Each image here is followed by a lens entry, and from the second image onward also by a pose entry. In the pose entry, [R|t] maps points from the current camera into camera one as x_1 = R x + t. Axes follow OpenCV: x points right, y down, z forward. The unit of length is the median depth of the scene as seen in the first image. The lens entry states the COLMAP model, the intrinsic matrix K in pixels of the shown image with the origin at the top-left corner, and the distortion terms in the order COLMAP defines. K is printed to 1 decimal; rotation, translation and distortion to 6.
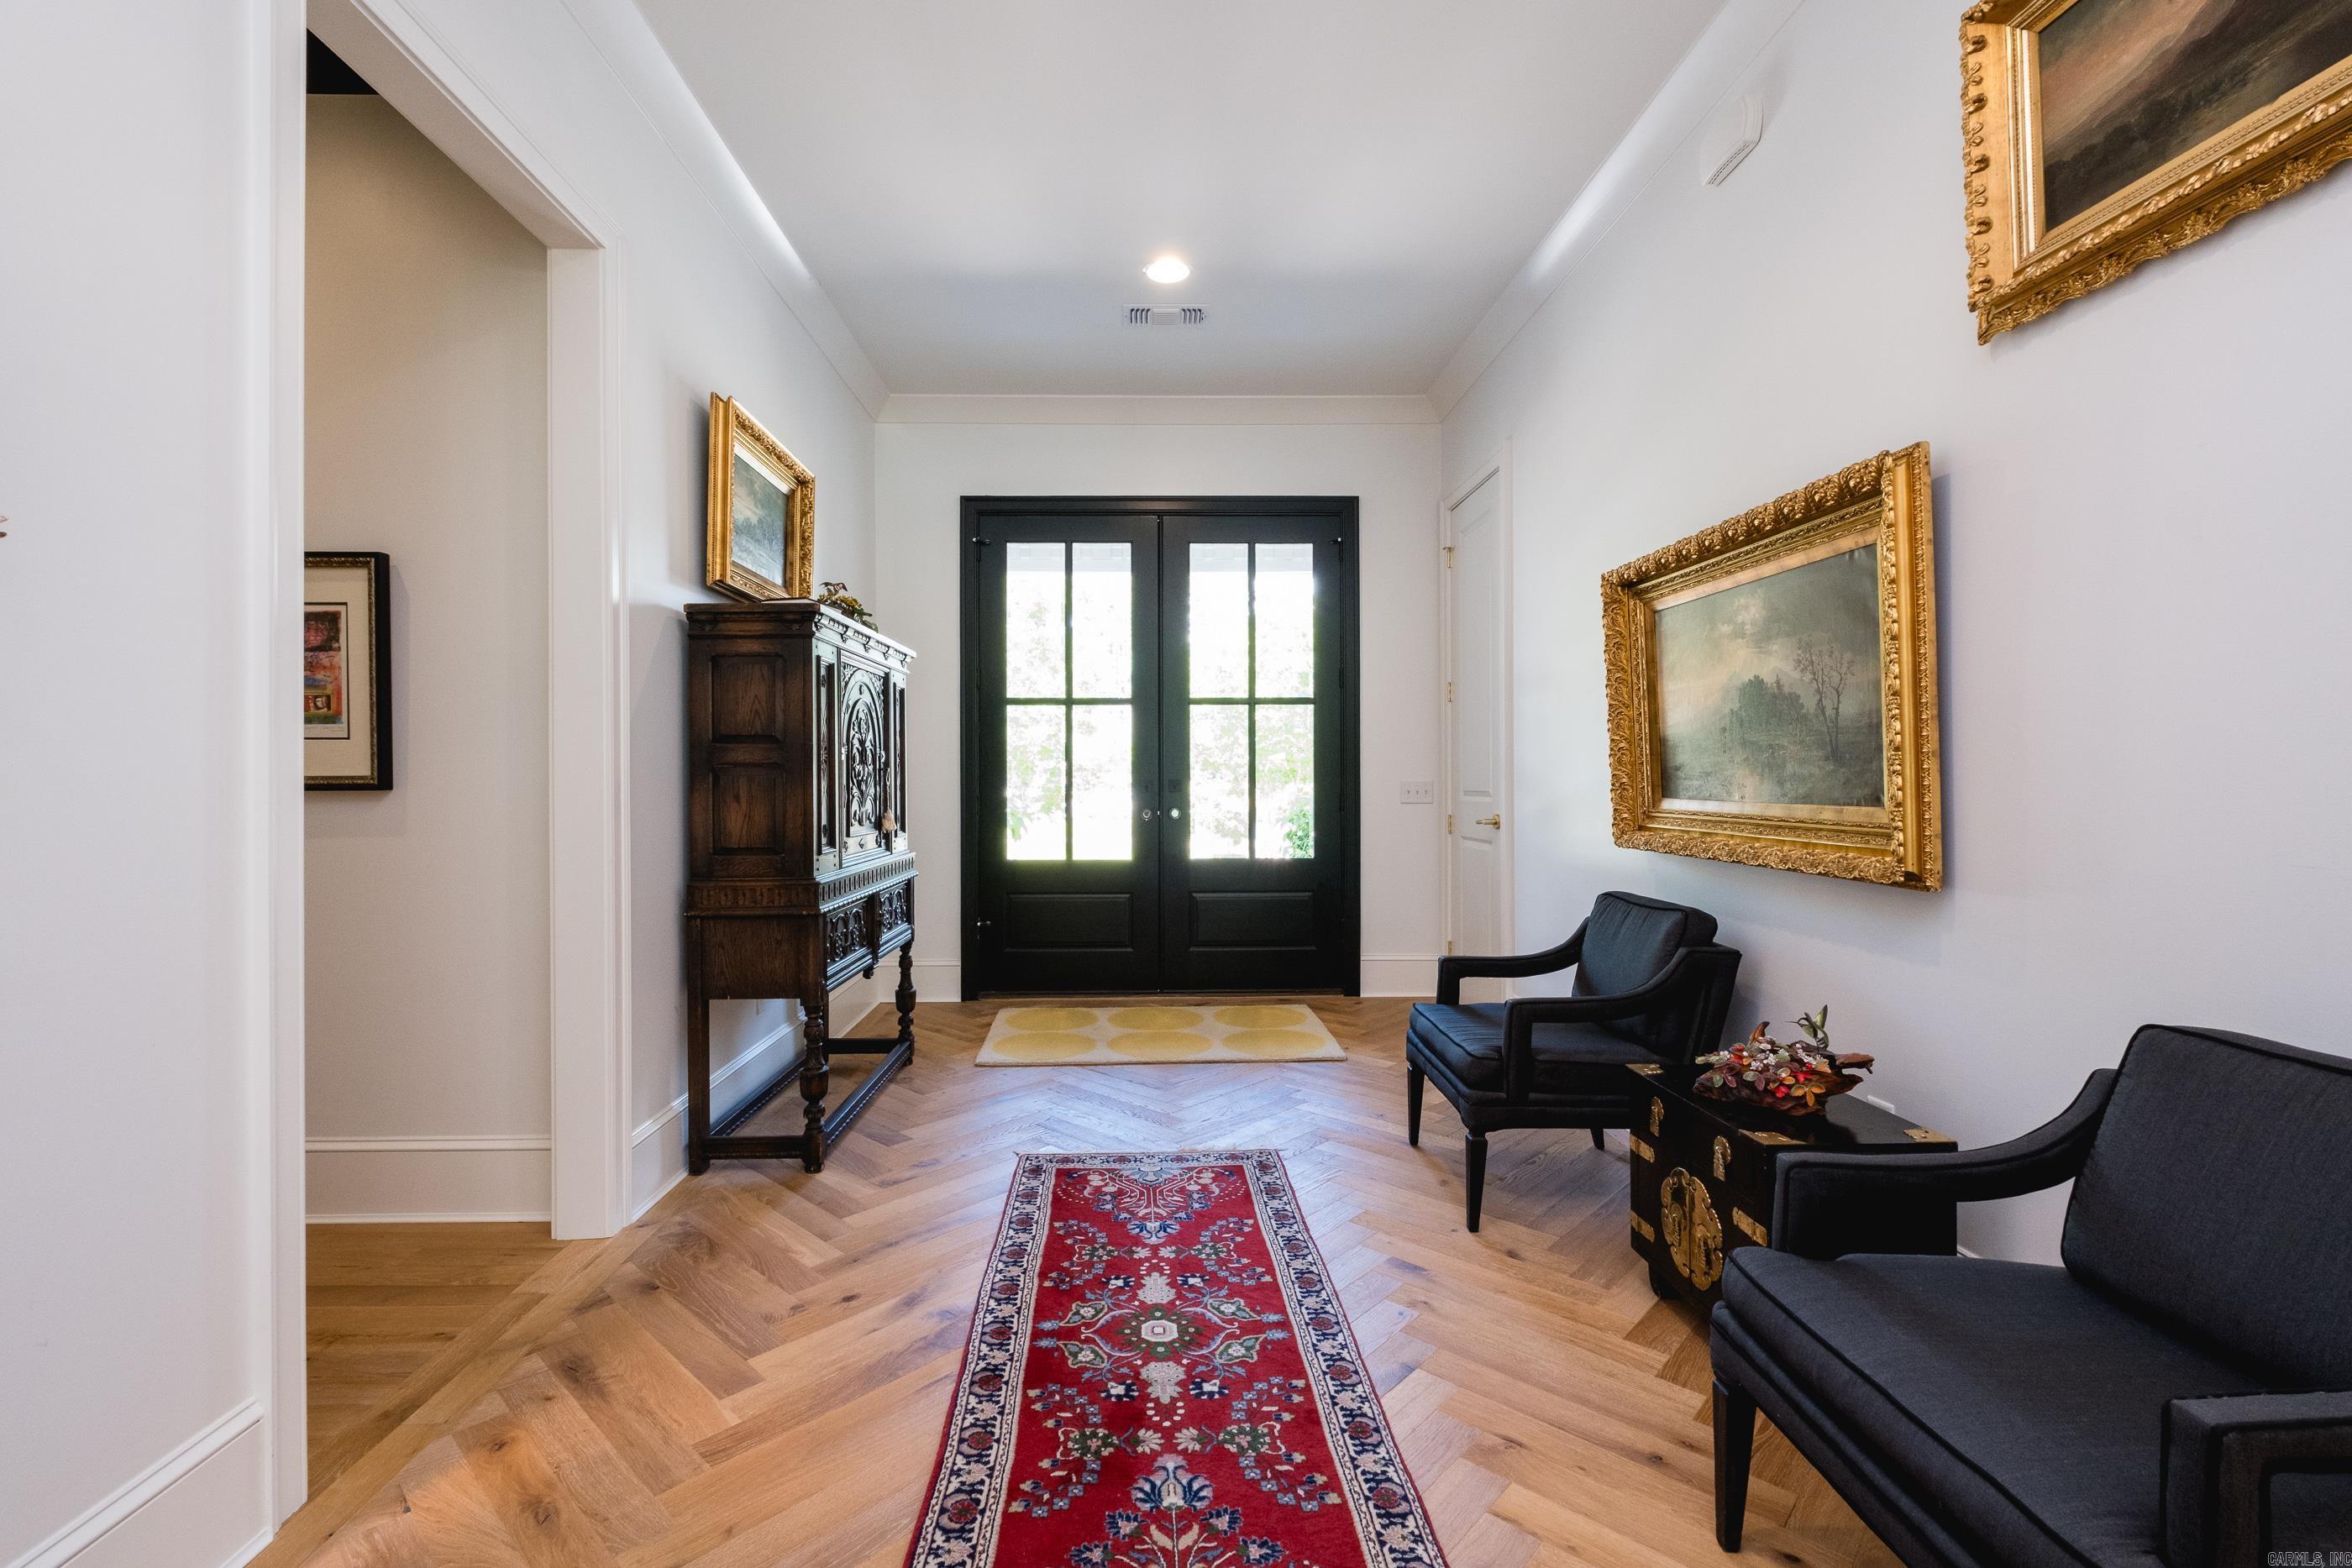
lens RADIAL K [[1003.9, 0, 1176.0], [0, 1003.9, 784.0], [0, 0, 1]] dist [-0.001622, -0.000148]
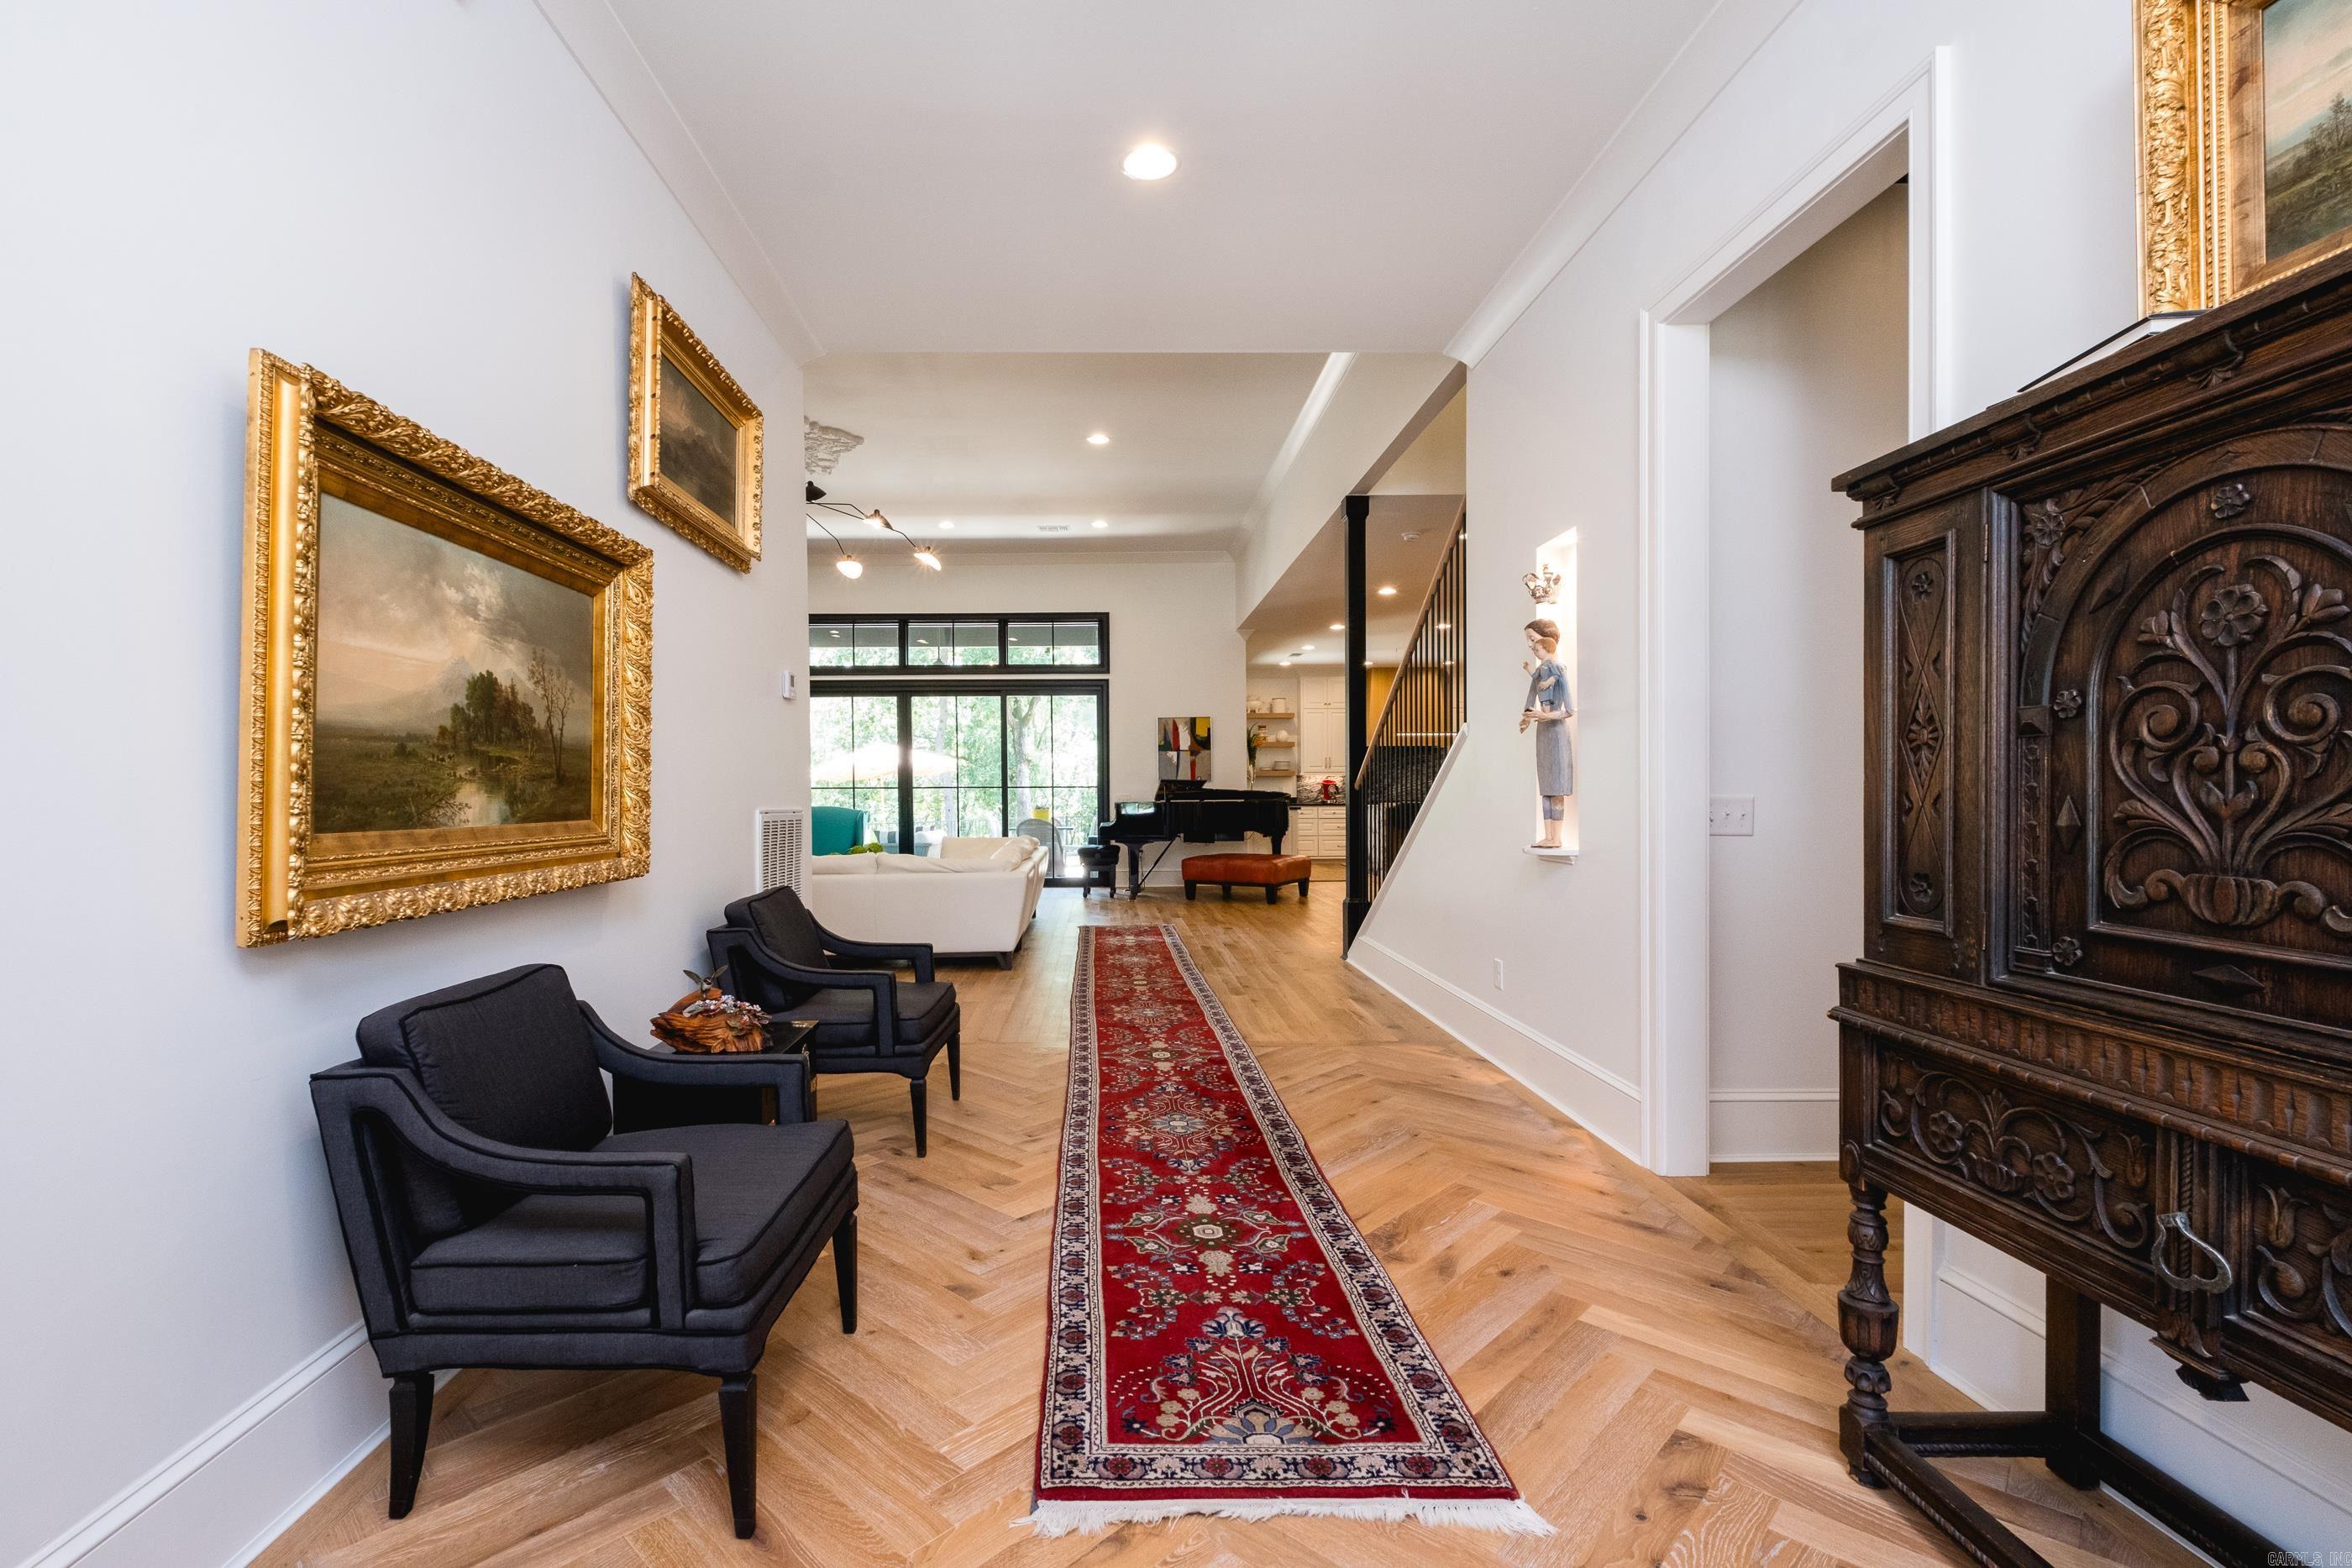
lens RADIAL K [[1003.9, 0, 1176.0], [0, 1003.9, 784.0], [0, 0, 1]] dist [-0.001622, -0.000148]
pose [[-0.999290, 0.014169, -0.034910, 0.051901], [0.014135, 0.999899, 0.001215, -0.010232], [0.034923, 0.000720, -0.999390, 1.991032]]
